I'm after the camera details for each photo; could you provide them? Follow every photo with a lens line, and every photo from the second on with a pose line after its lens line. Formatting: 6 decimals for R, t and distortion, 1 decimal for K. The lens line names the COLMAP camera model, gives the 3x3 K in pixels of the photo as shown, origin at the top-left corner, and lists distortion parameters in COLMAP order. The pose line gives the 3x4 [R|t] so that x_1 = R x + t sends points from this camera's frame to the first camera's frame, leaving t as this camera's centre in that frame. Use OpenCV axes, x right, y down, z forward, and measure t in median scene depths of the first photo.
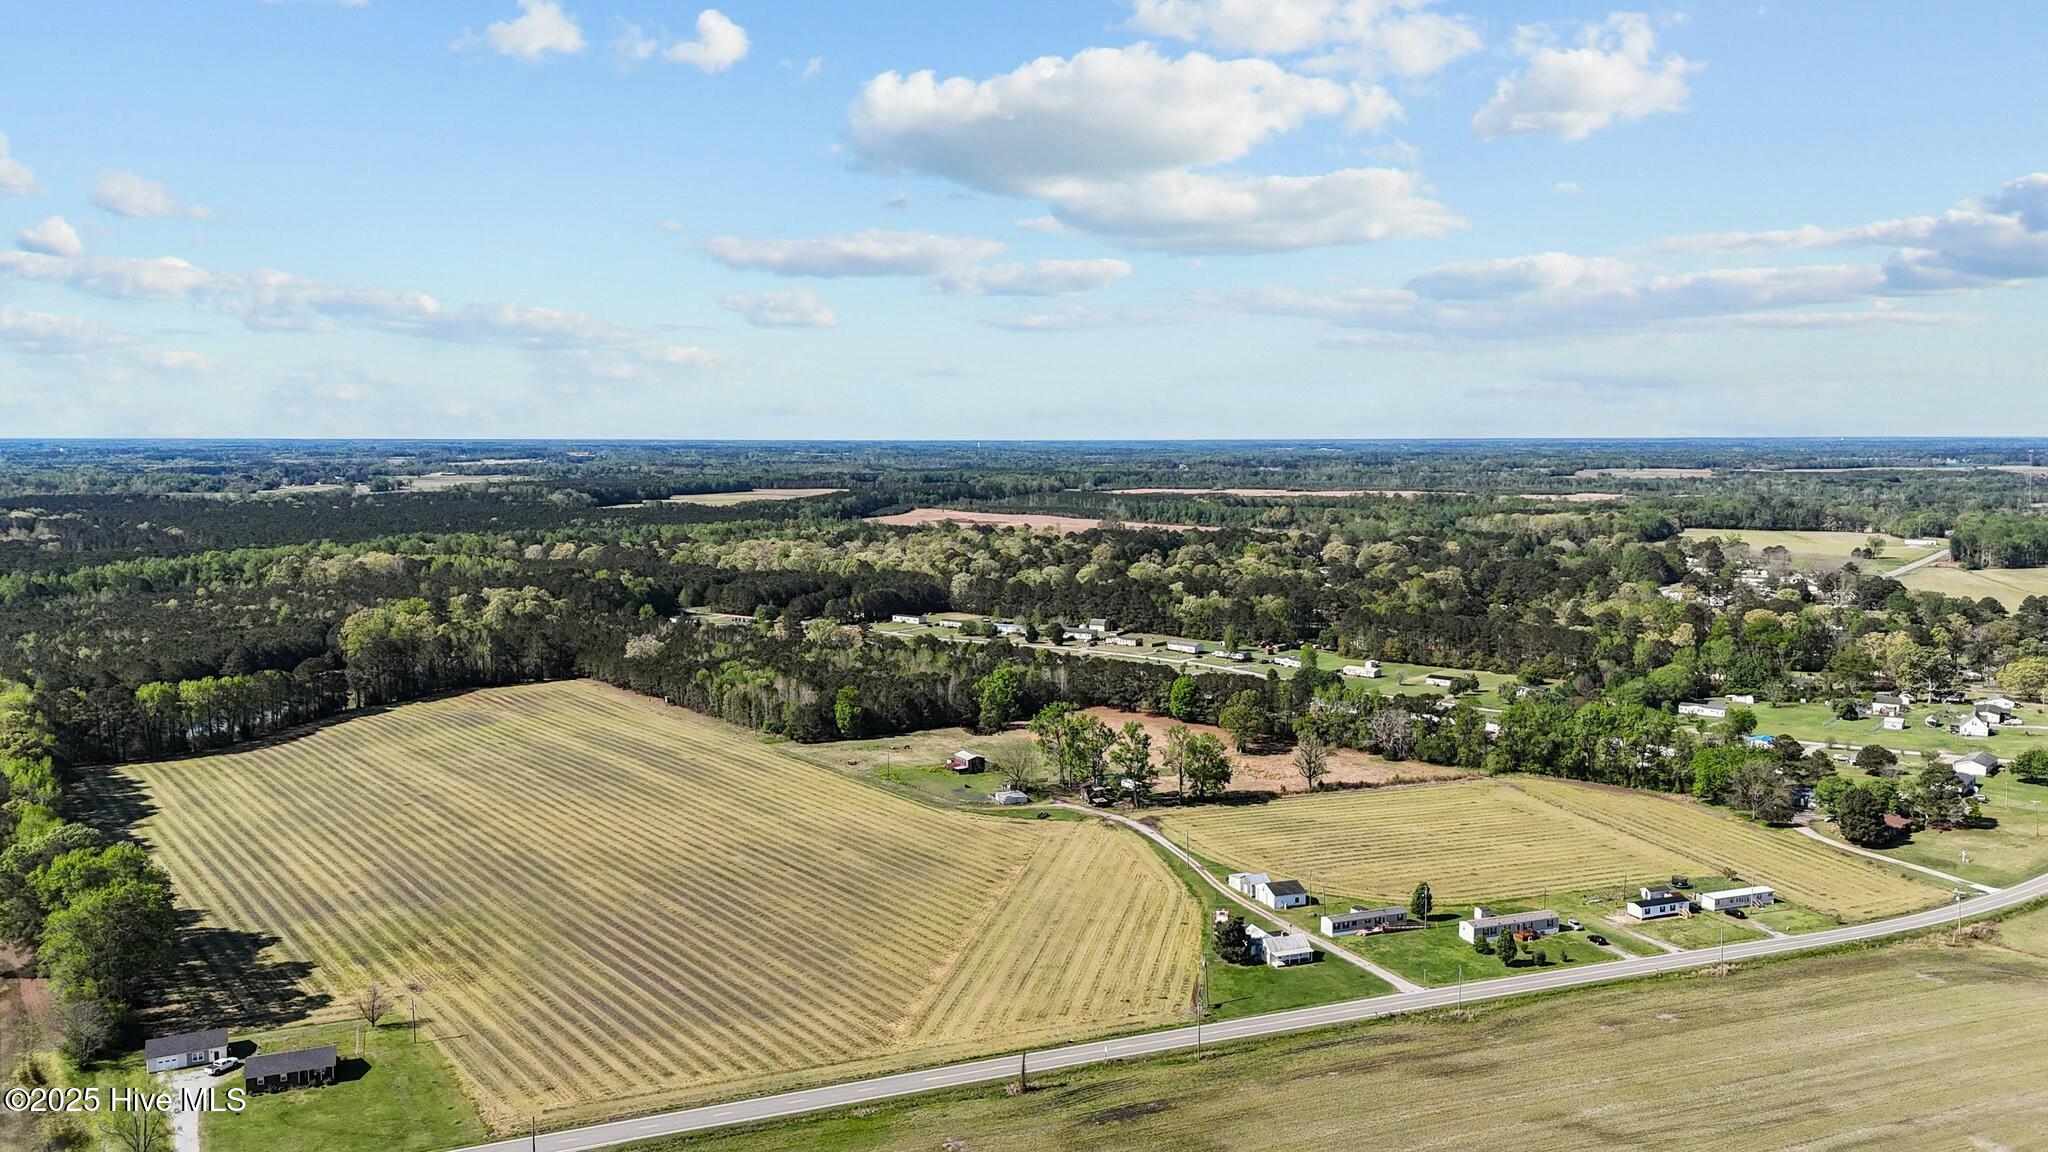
lens RADIAL K [[1513.2, 0, 1024.0], [0, 1513.2, 576.0], [0, 0, 1]] dist [0.084779, -0.088136]
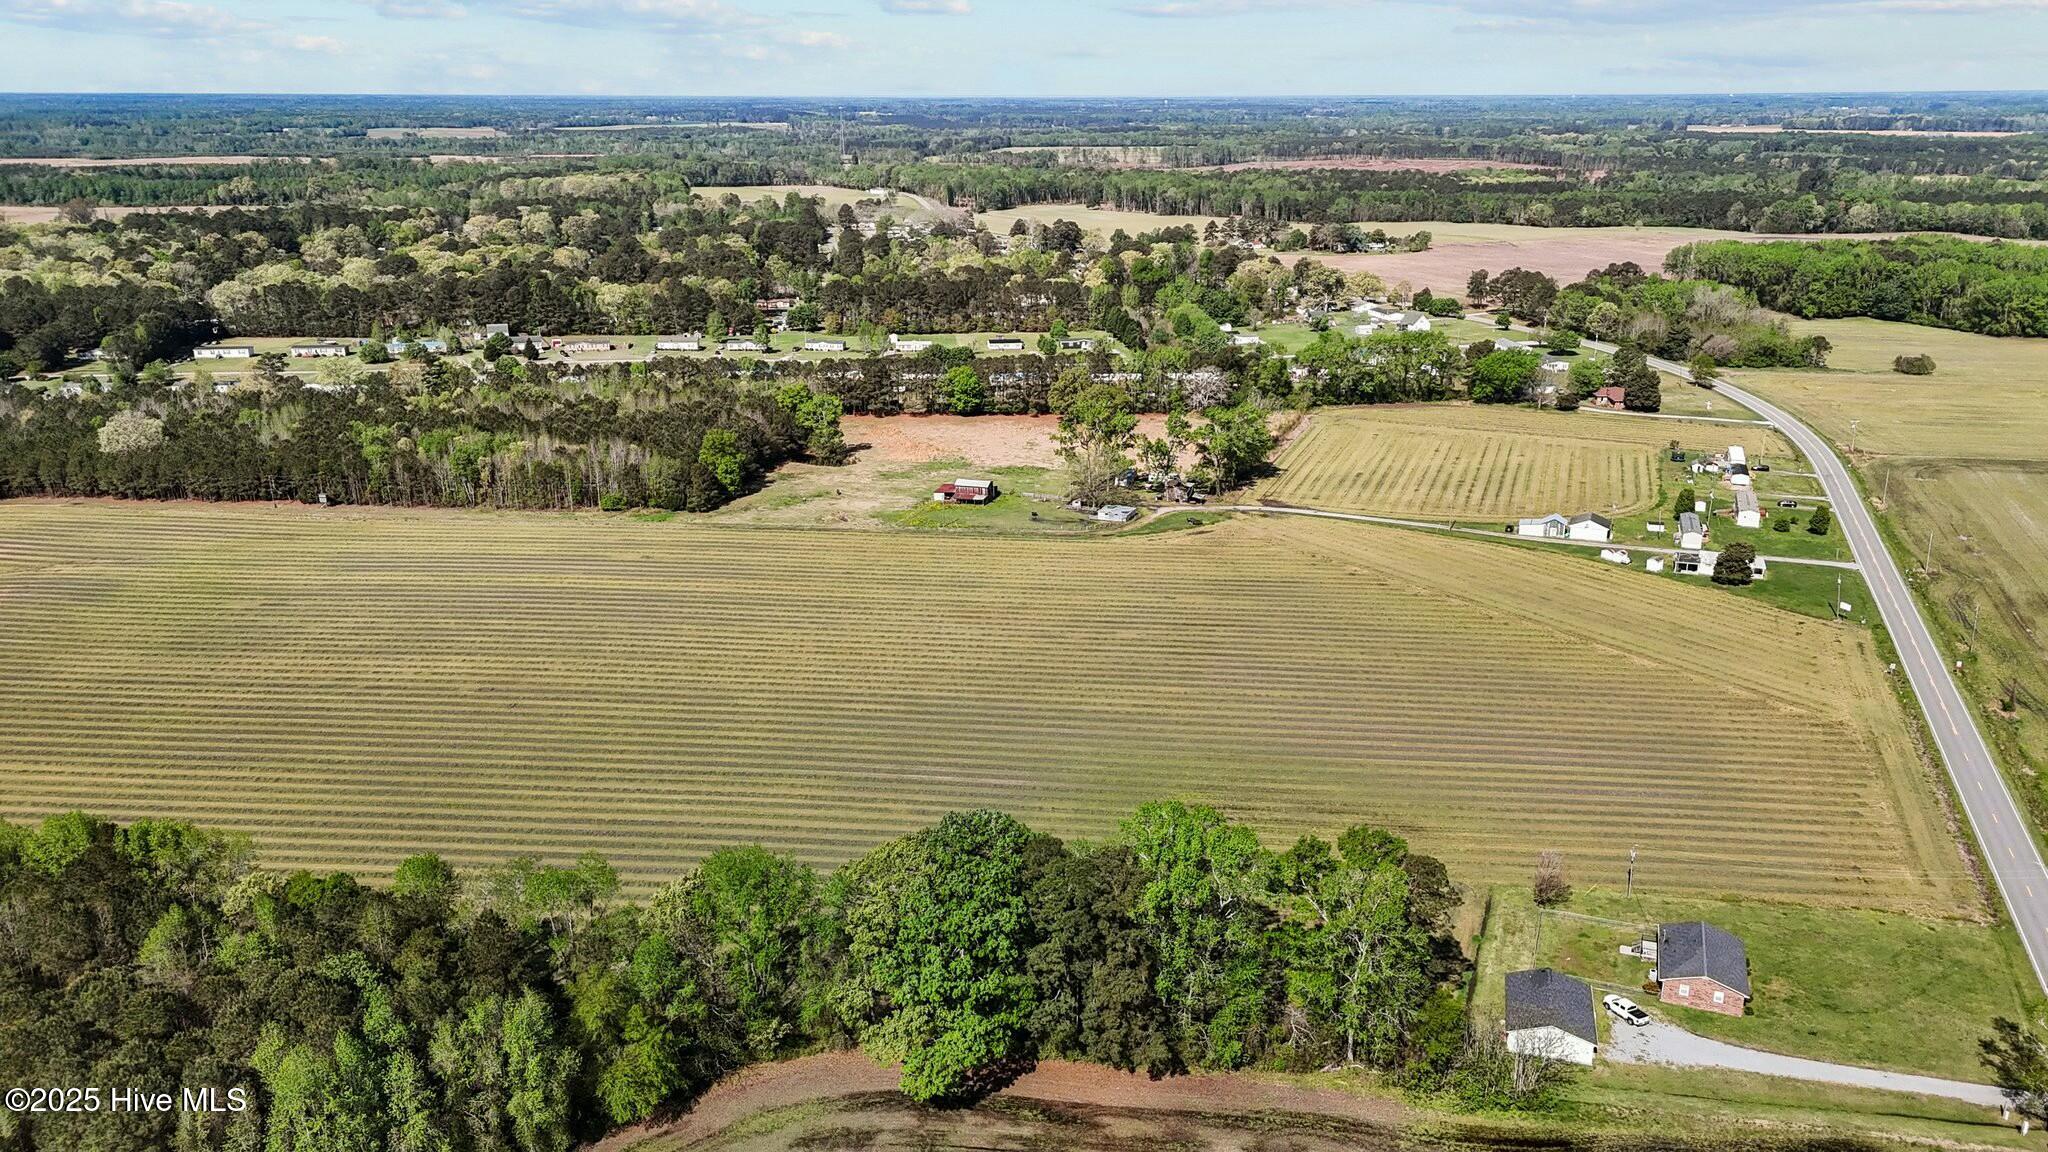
lens RADIAL K [[1513.2, 0, 1024.0], [0, 1513.2, 576.0], [0, 0, 1]] dist [0.084779, -0.088136]
pose [[0.680692, -0.221741, 0.698204, -0.781349], [0.069076, 0.968271, 0.240168, -0.039014], [-0.729306, -0.115251, 0.674411, 0.516045]]
